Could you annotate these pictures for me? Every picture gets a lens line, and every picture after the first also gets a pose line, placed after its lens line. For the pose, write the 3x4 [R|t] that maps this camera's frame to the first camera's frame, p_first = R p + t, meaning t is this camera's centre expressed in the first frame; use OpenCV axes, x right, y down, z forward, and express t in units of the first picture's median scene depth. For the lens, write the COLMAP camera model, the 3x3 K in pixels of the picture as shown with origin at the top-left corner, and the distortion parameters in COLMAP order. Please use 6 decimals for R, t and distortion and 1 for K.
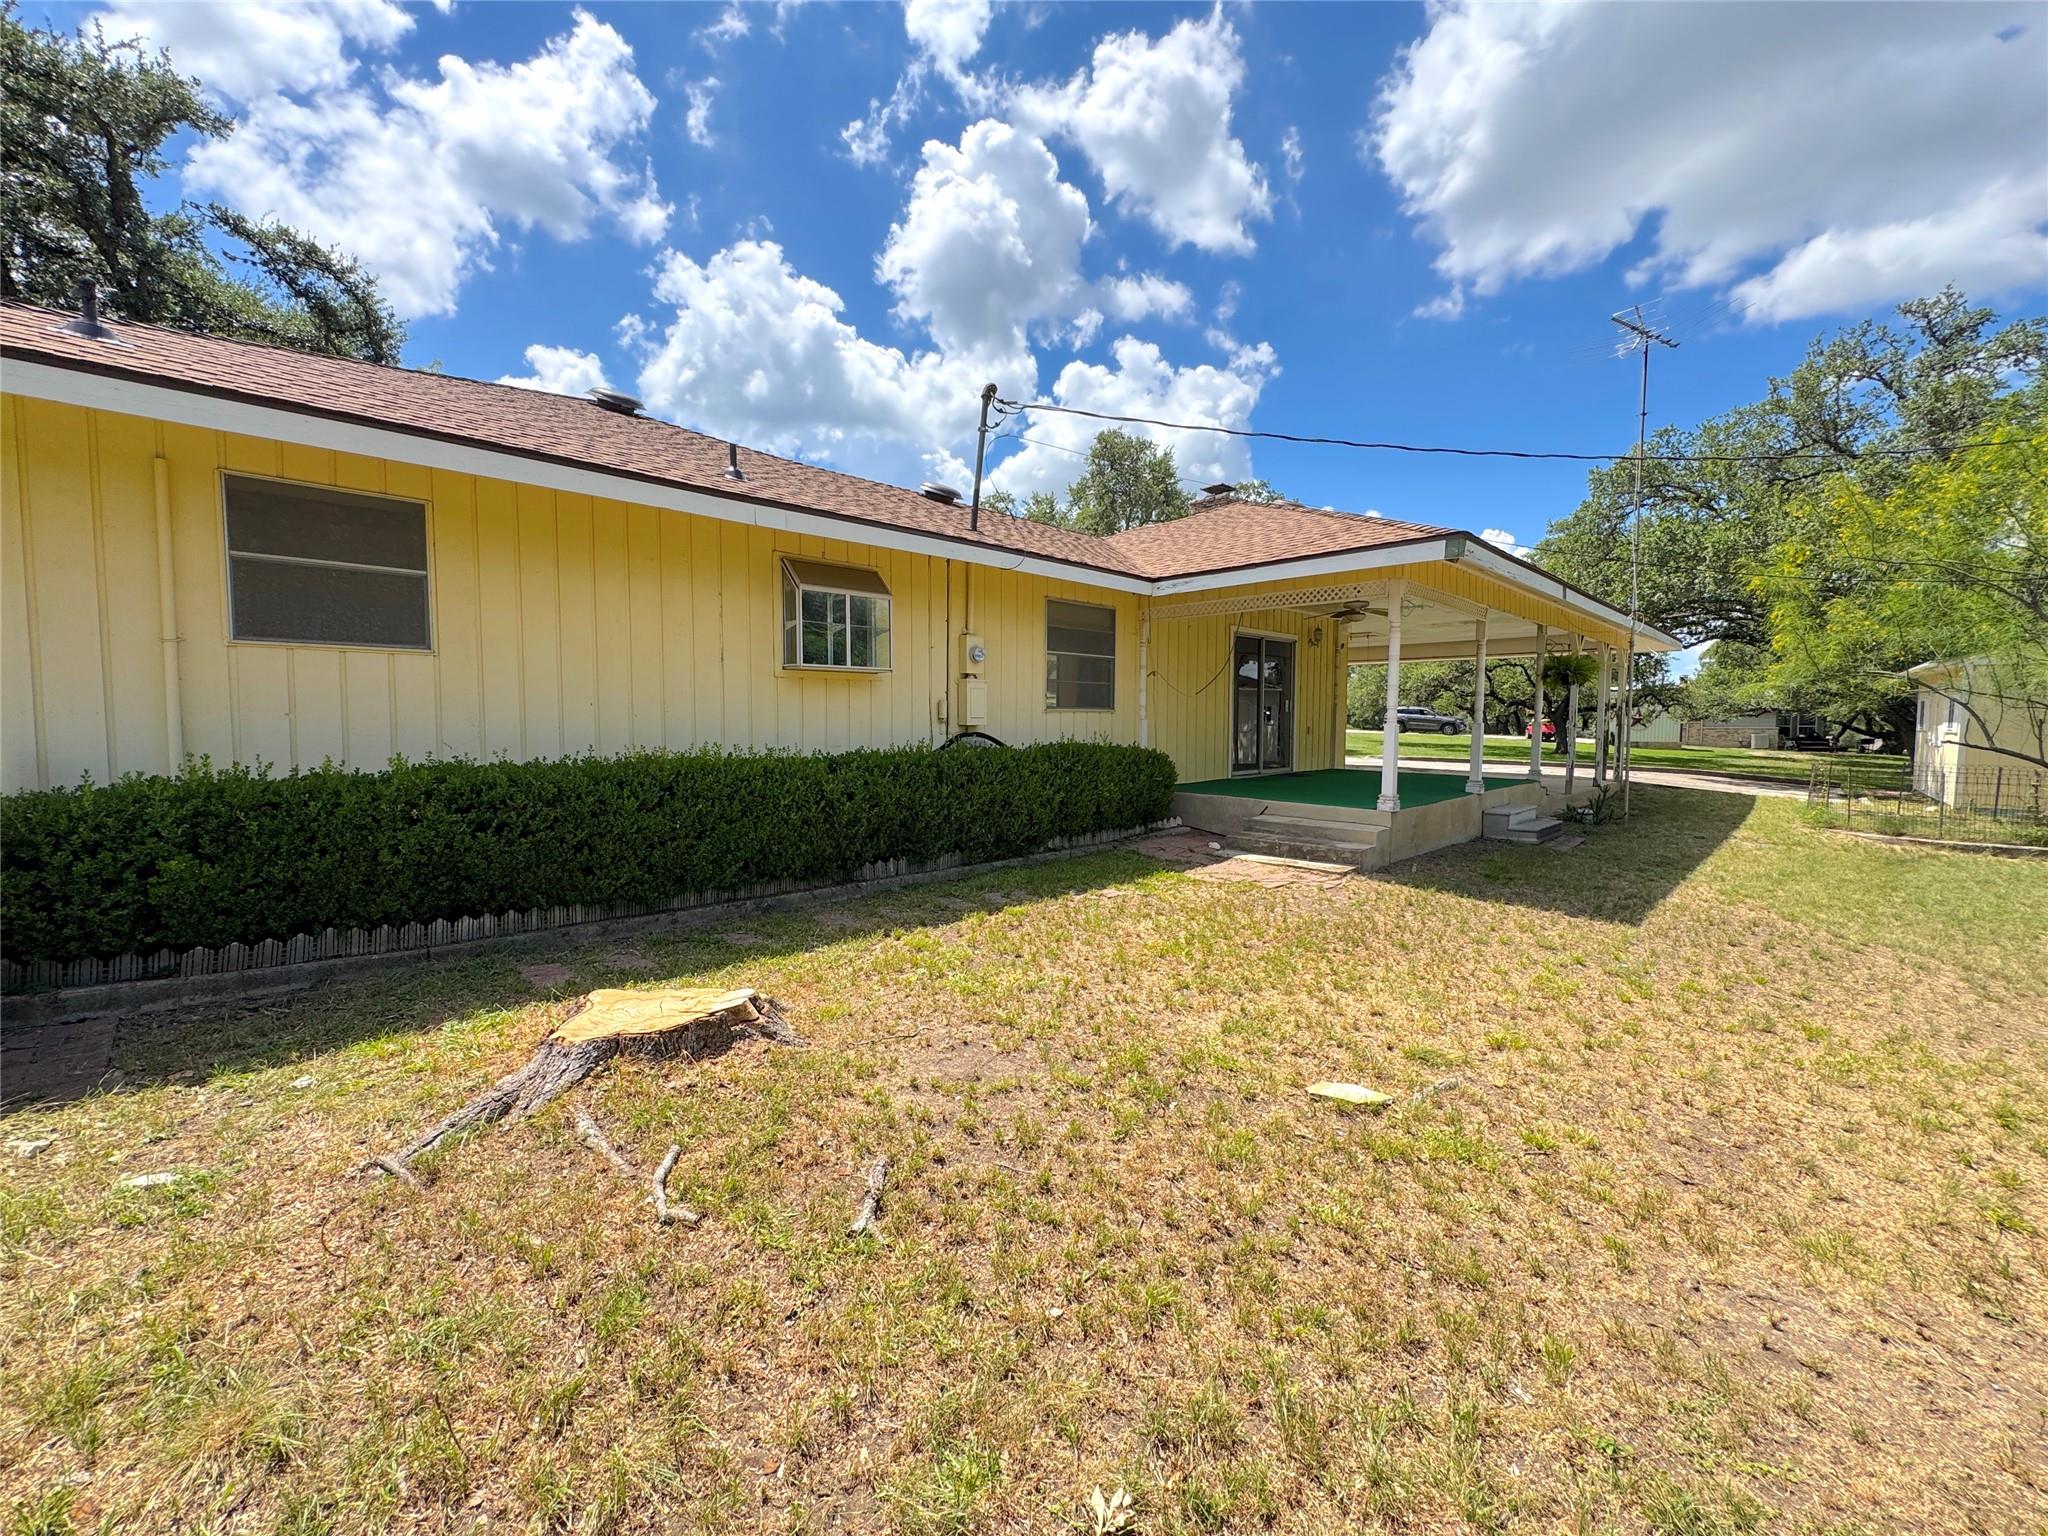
lens RADIAL K [[821.8, 0, 1024.0], [0, 821.8, 768.0], [0, 0, 1]] dist [-0.001819, 0.000130]
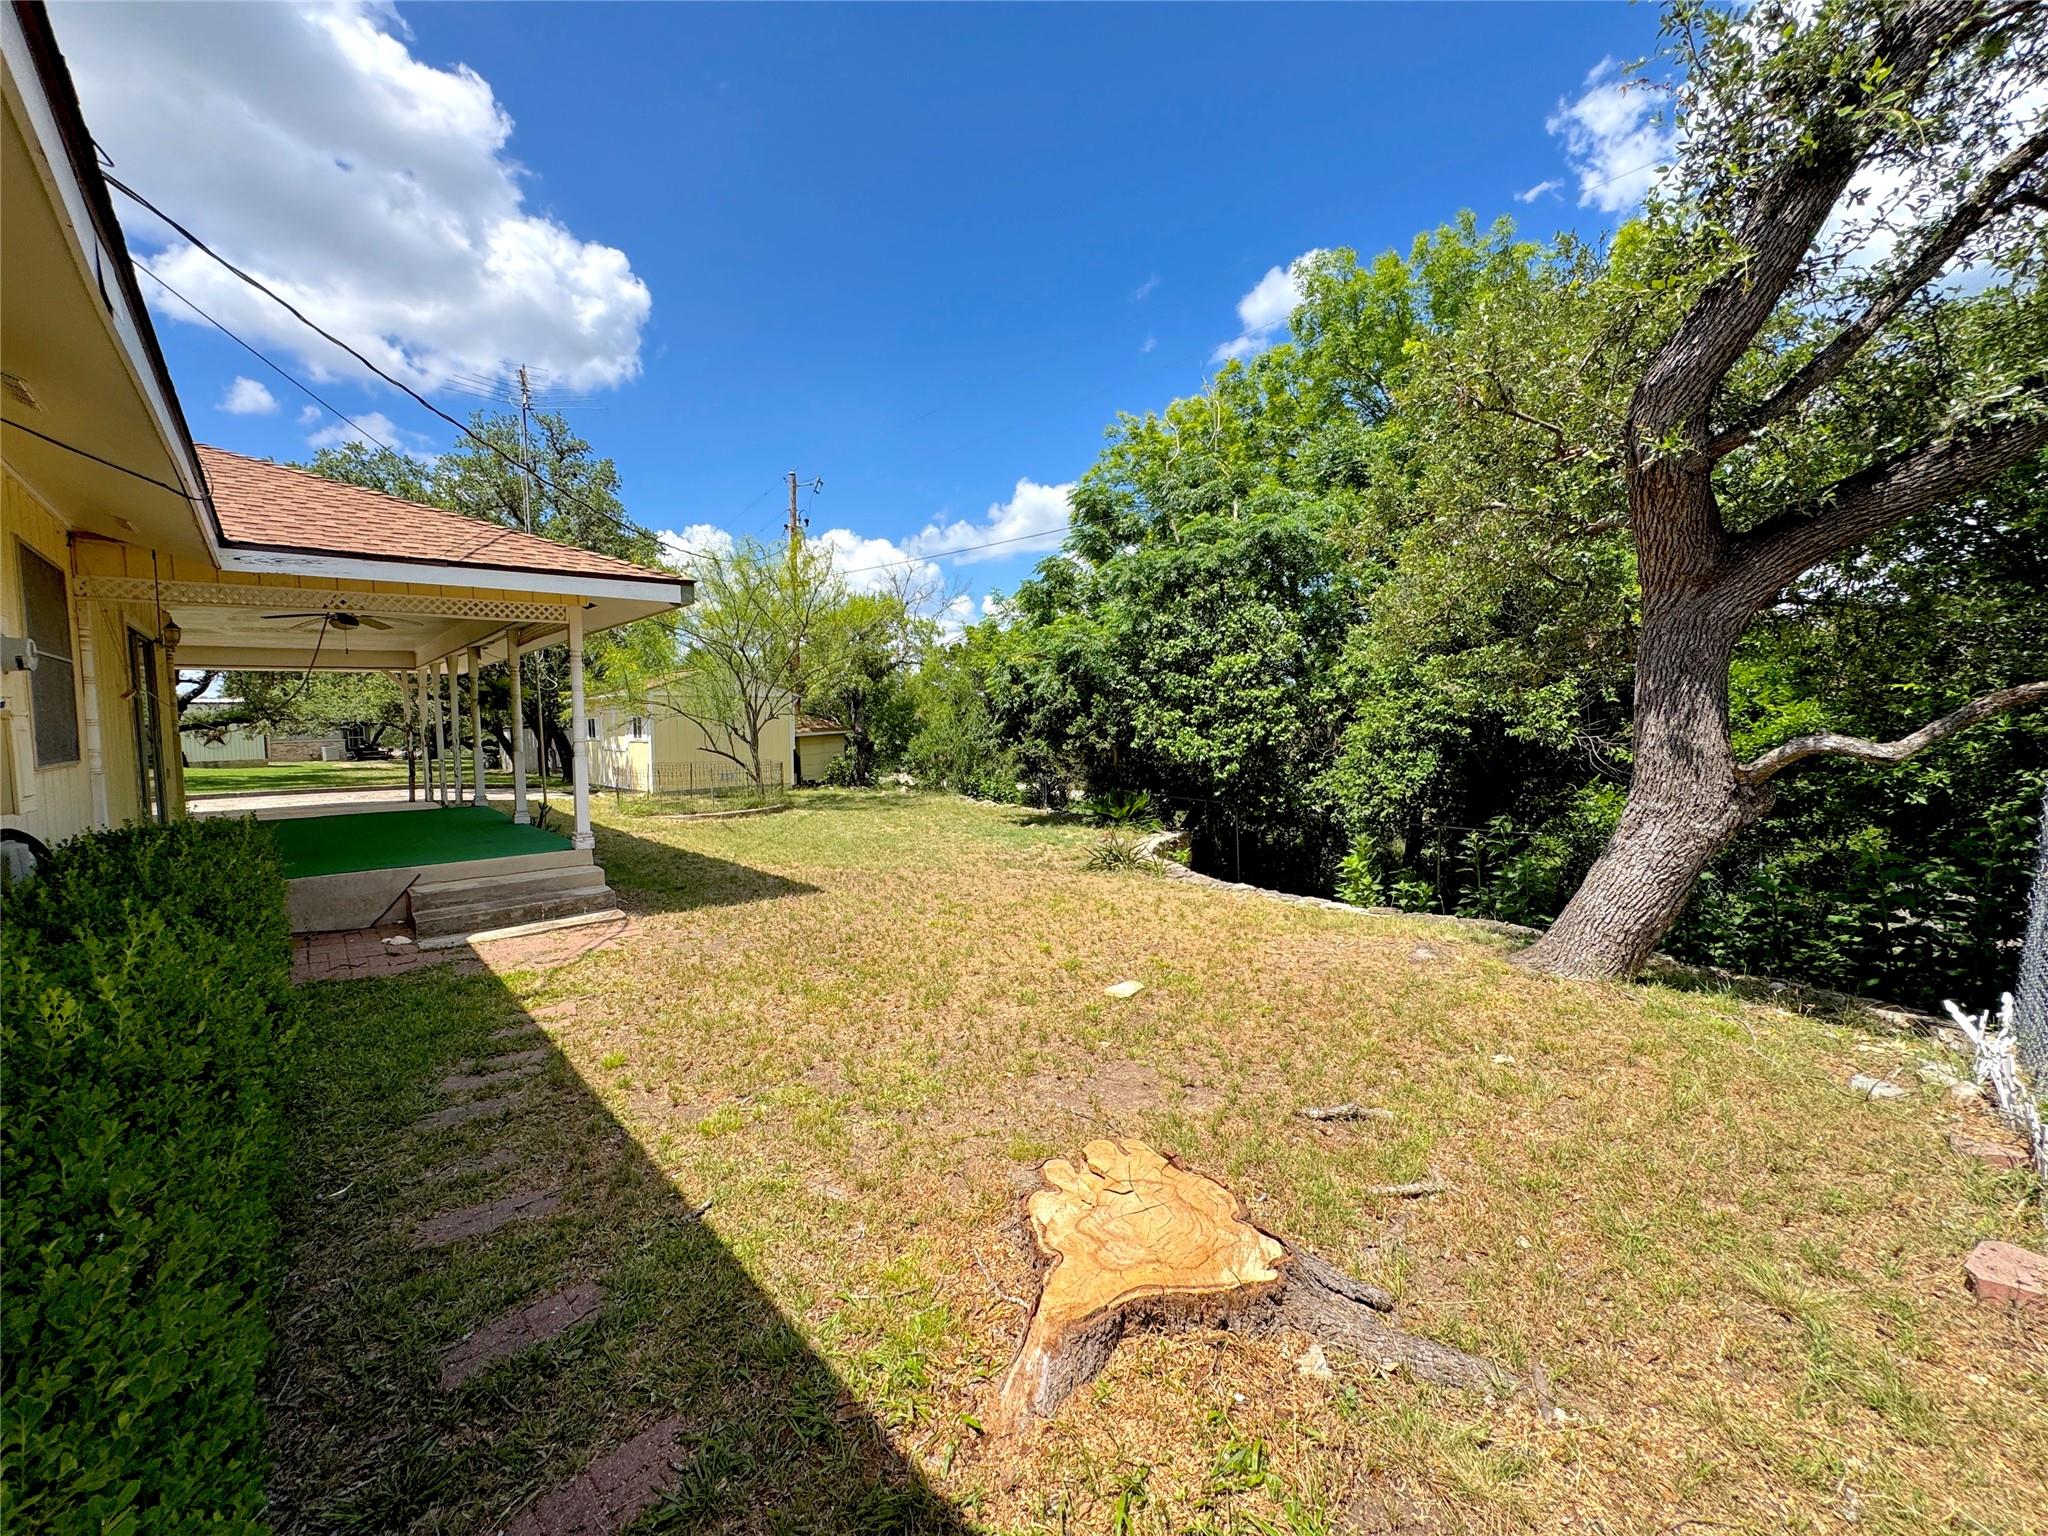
lens RADIAL K [[821.8, 0, 1024.0], [0, 821.8, 768.0], [0, 0, 1]] dist [-0.001819, 0.000130]
pose [[0.067088, -0.065886, 0.995569, -0.426222], [0.078475, 0.995075, 0.060565, -0.052893], [-0.994656, 0.074064, 0.071928, 0.377335]]
